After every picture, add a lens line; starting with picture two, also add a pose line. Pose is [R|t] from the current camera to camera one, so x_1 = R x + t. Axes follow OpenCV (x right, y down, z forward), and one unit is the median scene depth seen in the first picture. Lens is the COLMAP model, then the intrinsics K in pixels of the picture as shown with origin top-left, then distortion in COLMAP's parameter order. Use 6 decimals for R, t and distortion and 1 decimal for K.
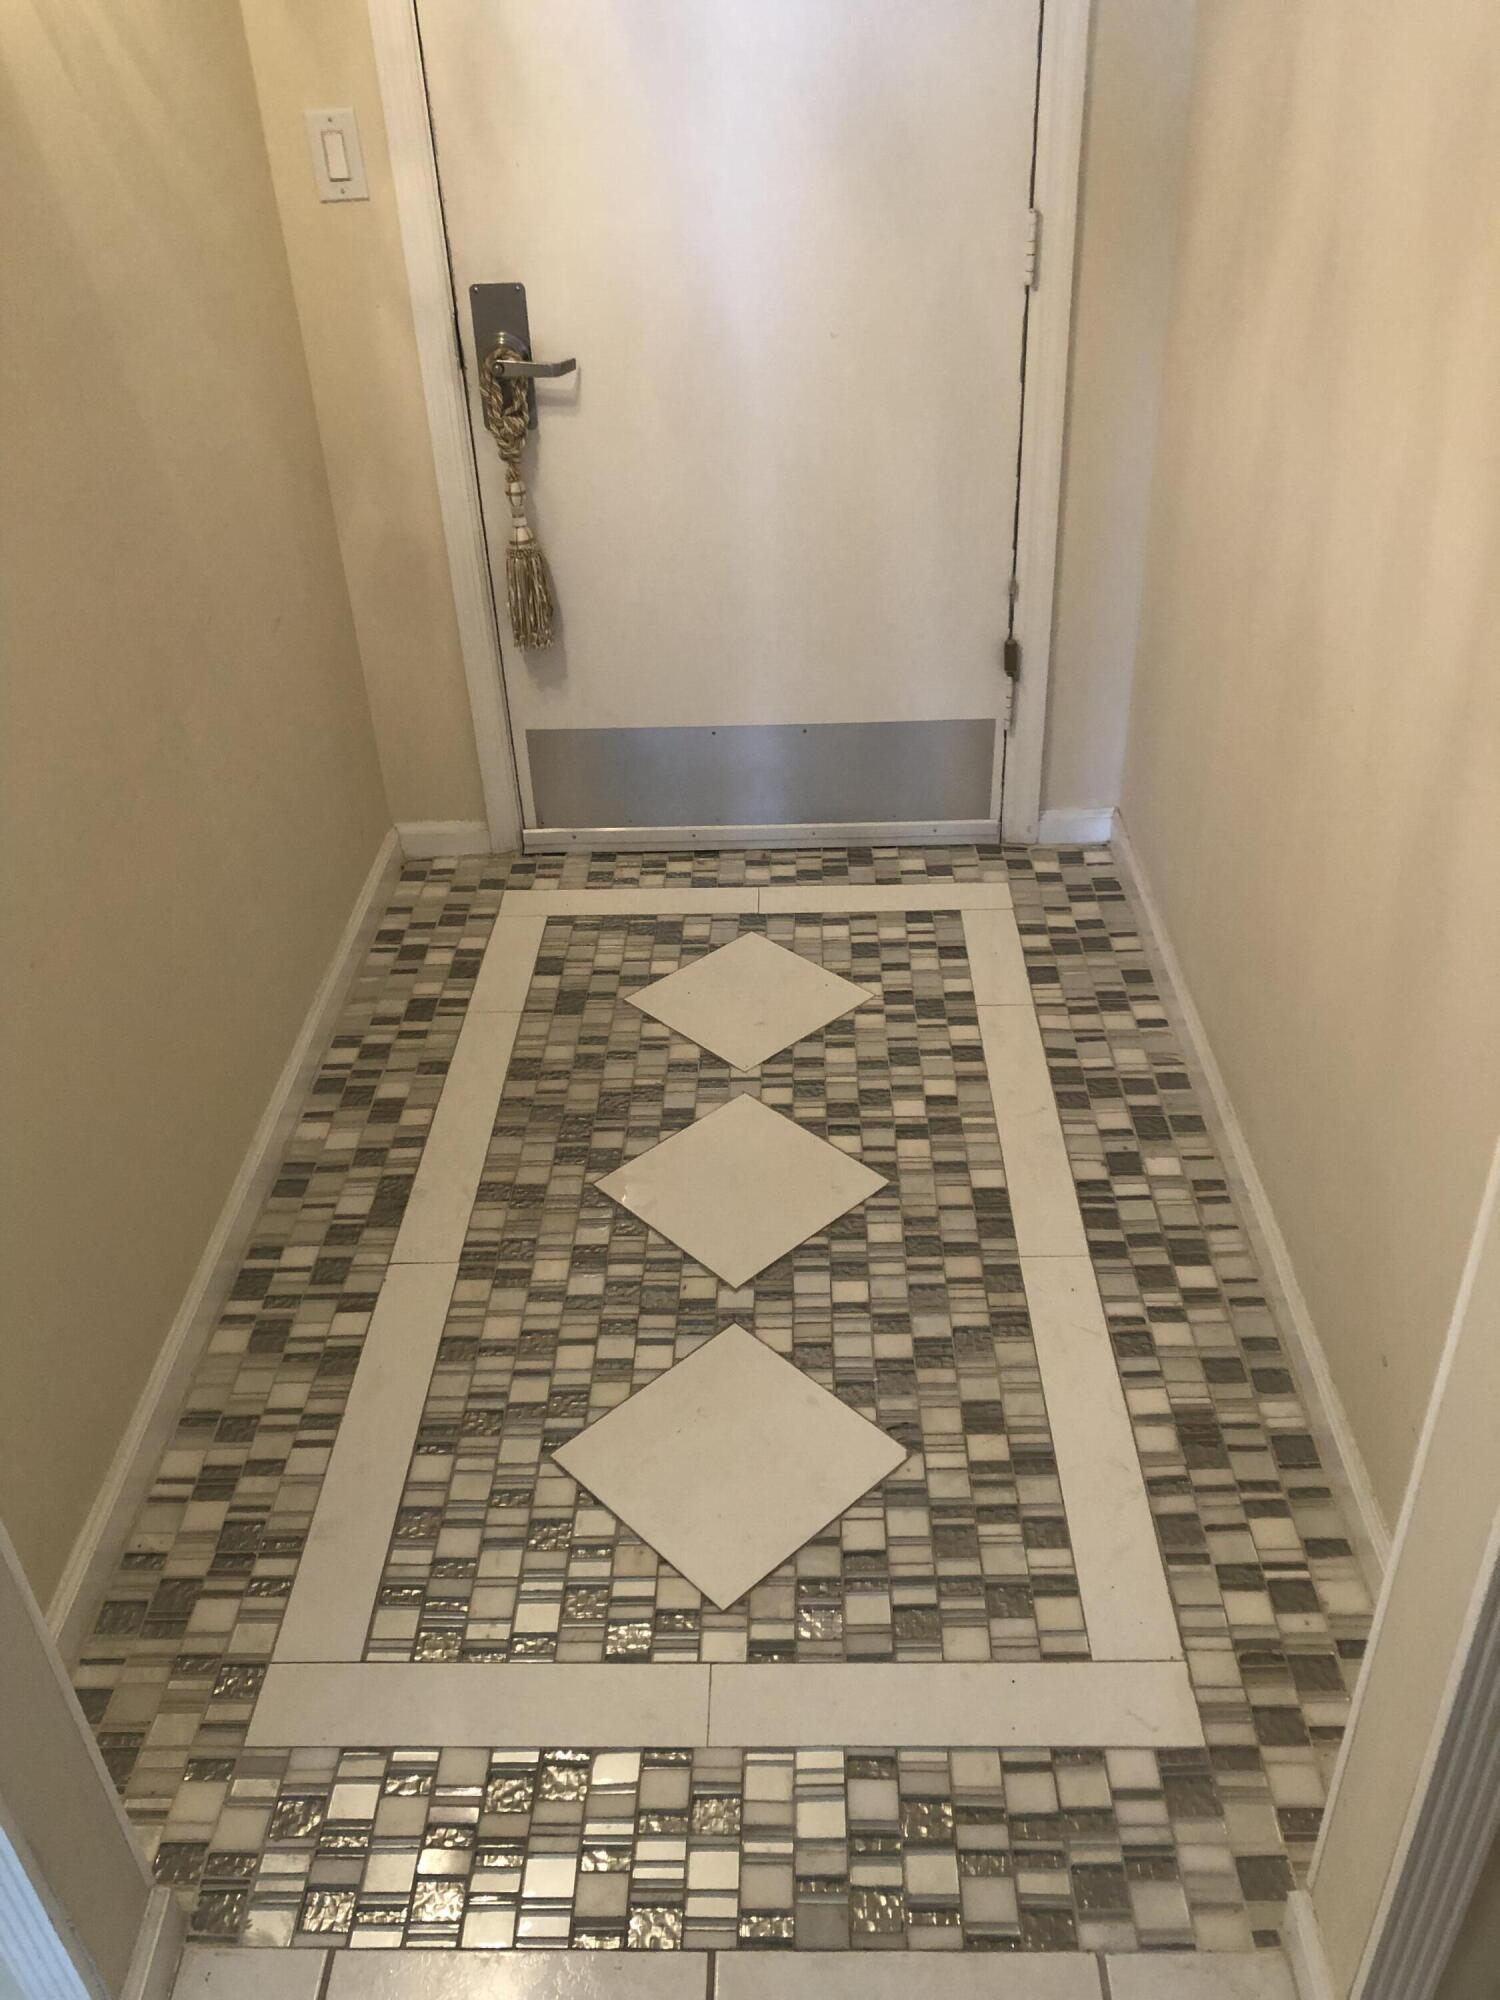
lens RADIAL K [[1642.0, 0, 758.9], [0, 1642.0, 995.6], [0, 0, 1]] dist [0.047816, -0.027891]
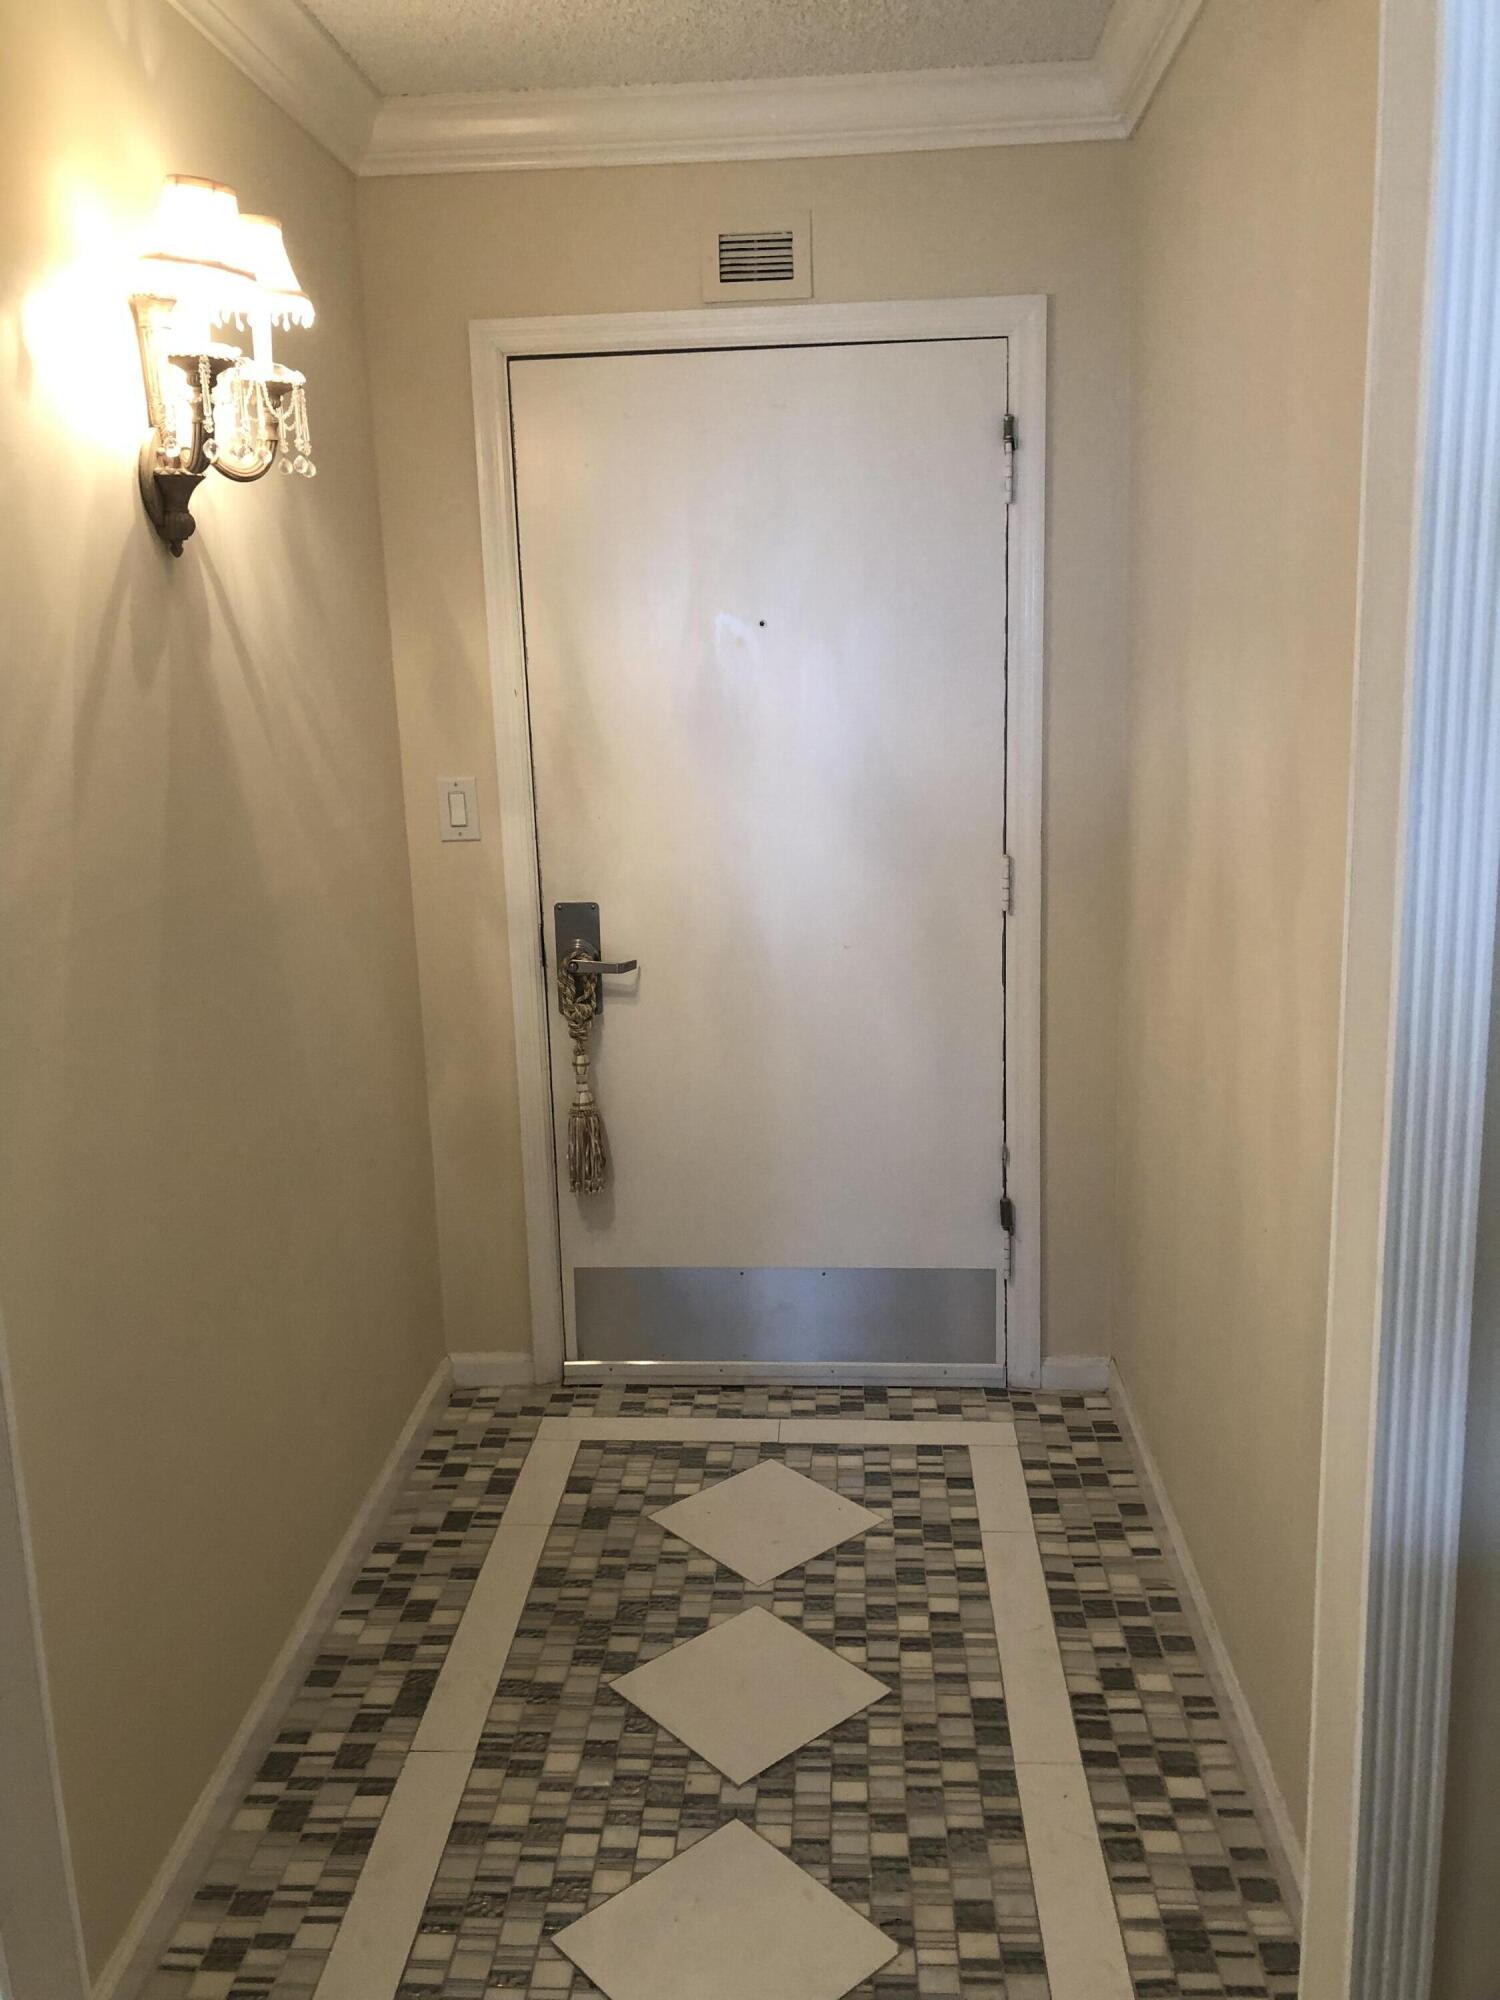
lens RADIAL K [[1642.0, 0, 746.4], [0, 1642.0, 998.9], [0, 0, 1]] dist [0.047816, -0.027891]
pose [[0.999063, 0.019574, -0.038598, 0.018990], [-0.031957, 0.935084, -0.352982, 0.075176], [0.029183, 0.353884, 0.934834, -0.134538]]
